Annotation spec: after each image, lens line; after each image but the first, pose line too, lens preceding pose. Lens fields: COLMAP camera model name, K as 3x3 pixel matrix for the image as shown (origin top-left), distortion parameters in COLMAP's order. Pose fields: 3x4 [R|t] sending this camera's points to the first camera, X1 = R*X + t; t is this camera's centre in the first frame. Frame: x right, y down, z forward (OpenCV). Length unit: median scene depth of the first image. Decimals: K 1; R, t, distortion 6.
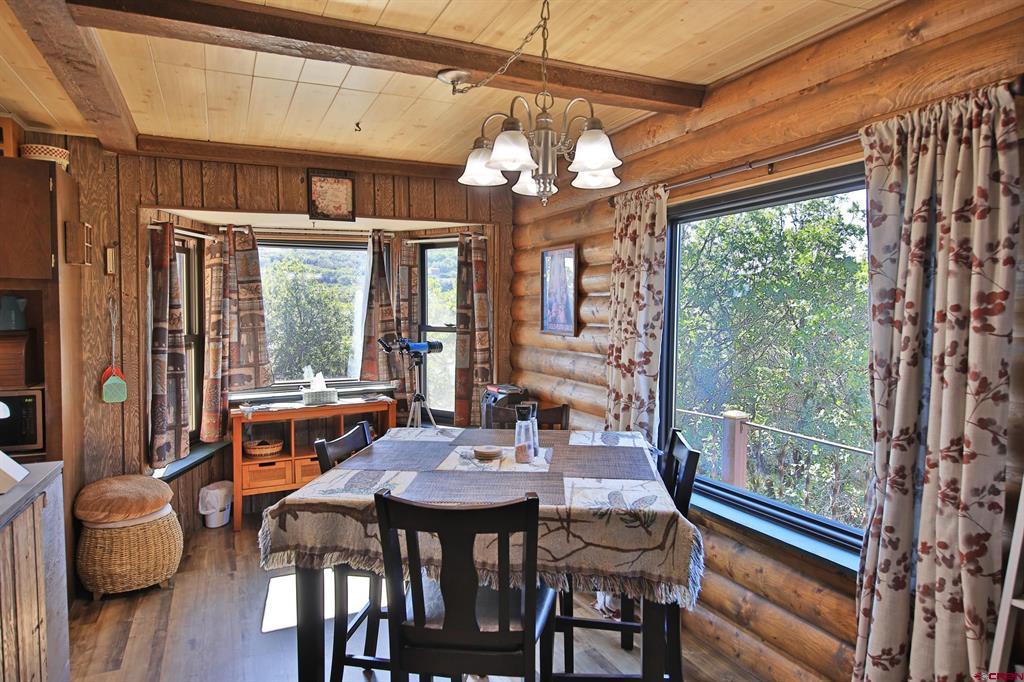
lens RADIAL K [[628.4, 0, 513.8], [0, 628.4, 340.7], [0, 0, 1]] dist [0.015444, -0.003030]
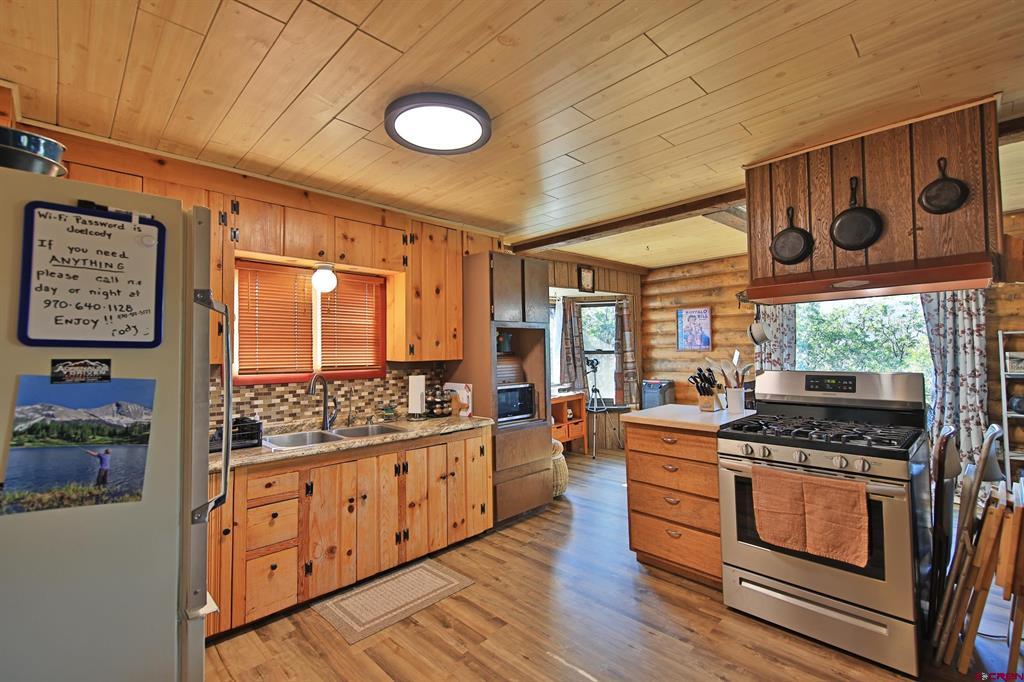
lens RADIAL K [[454.4, 0, 512.5], [0, 454.4, 339.4], [0, 0, 1]] dist [0.004673, -0.001130]
pose [[0.945737, -0.014847, 0.324595, -1.507896], [0.038786, 0.996971, -0.067406, 0.044717], [-0.322611, 0.076339, 0.943448, -0.284781]]
